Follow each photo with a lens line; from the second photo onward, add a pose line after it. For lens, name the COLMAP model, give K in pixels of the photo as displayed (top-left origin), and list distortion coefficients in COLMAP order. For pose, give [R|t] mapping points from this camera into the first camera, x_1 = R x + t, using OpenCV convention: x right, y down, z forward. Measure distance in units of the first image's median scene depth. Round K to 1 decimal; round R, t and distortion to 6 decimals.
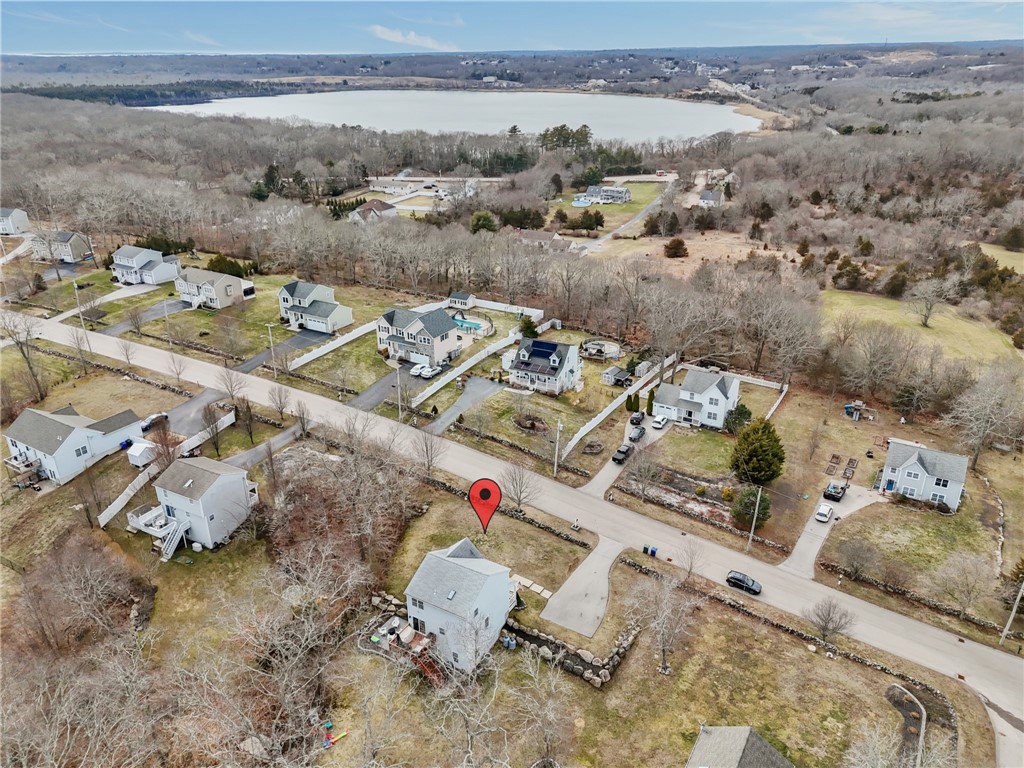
lens RADIAL K [[754.8, 0, 512.0], [0, 754.8, 384.0], [0, 0, 1]] dist [0.060208, -0.052886]
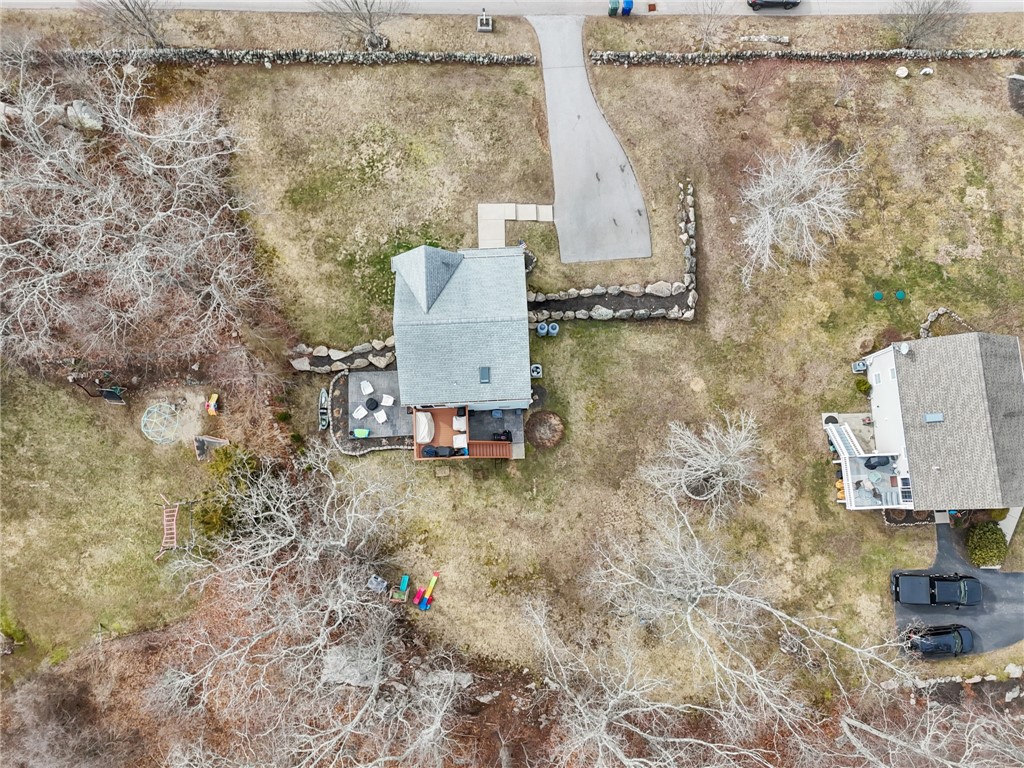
lens RADIAL K [[754.8, 0, 512.0], [0, 754.8, 384.0], [0, 0, 1]] dist [0.060208, -0.052886]
pose [[0.836469, -0.543159, 0.072784, -0.103826], [0.233164, 0.472933, 0.849688, -0.195081], [-0.495938, -0.693767, 0.522239, 0.666953]]
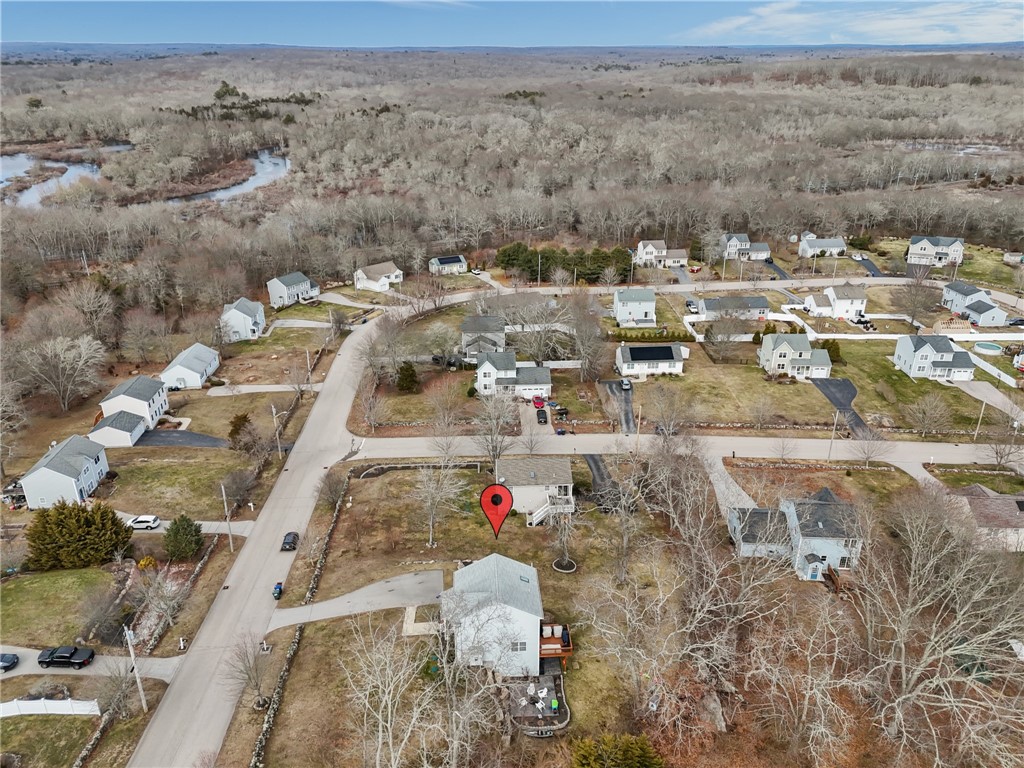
lens RADIAL K [[754.8, 0, 512.0], [0, 754.8, 384.0], [0, 0, 1]] dist [0.060208, -0.052886]
pose [[-0.563548, -0.336953, 0.754239, -0.735047], [0.339785, 0.737670, 0.583429, -0.509089], [-0.752967, 0.585070, -0.301220, 1.135644]]
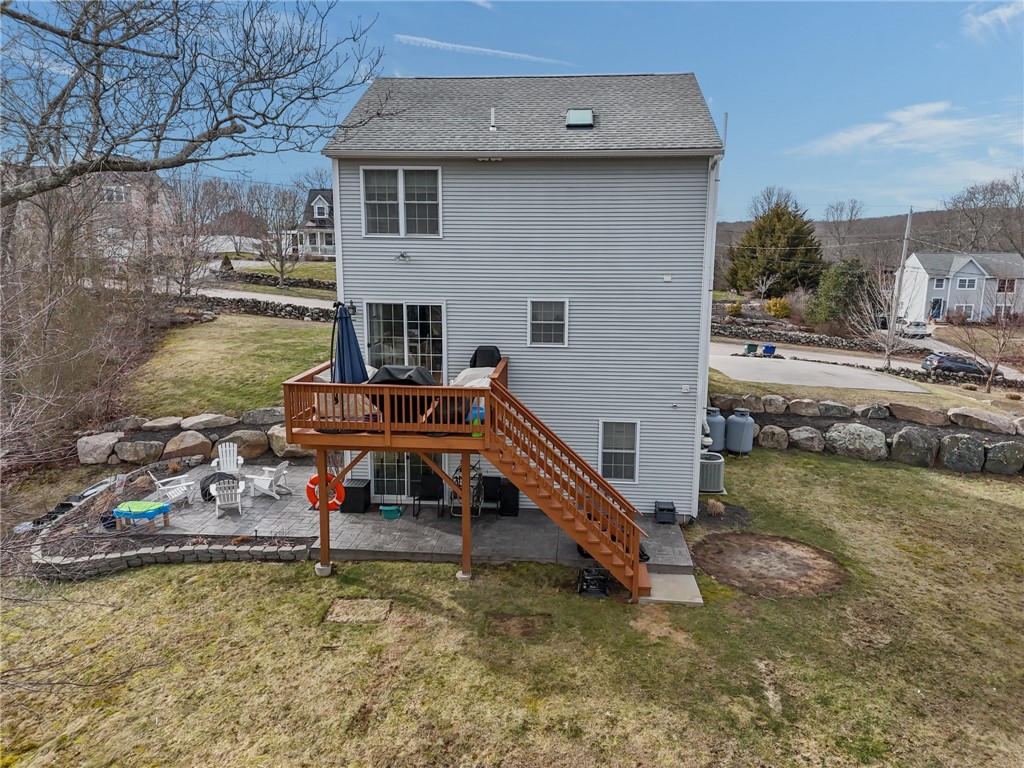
lens RADIAL K [[754.8, 0, 512.0], [0, 754.8, 384.0], [0, 0, 1]] dist [0.060208, -0.052886]
pose [[0.899023, -0.070844, 0.432132, -0.184201], [0.175959, 0.962097, -0.208345, 0.377060], [-0.400993, 0.263345, 0.877413, 0.822431]]
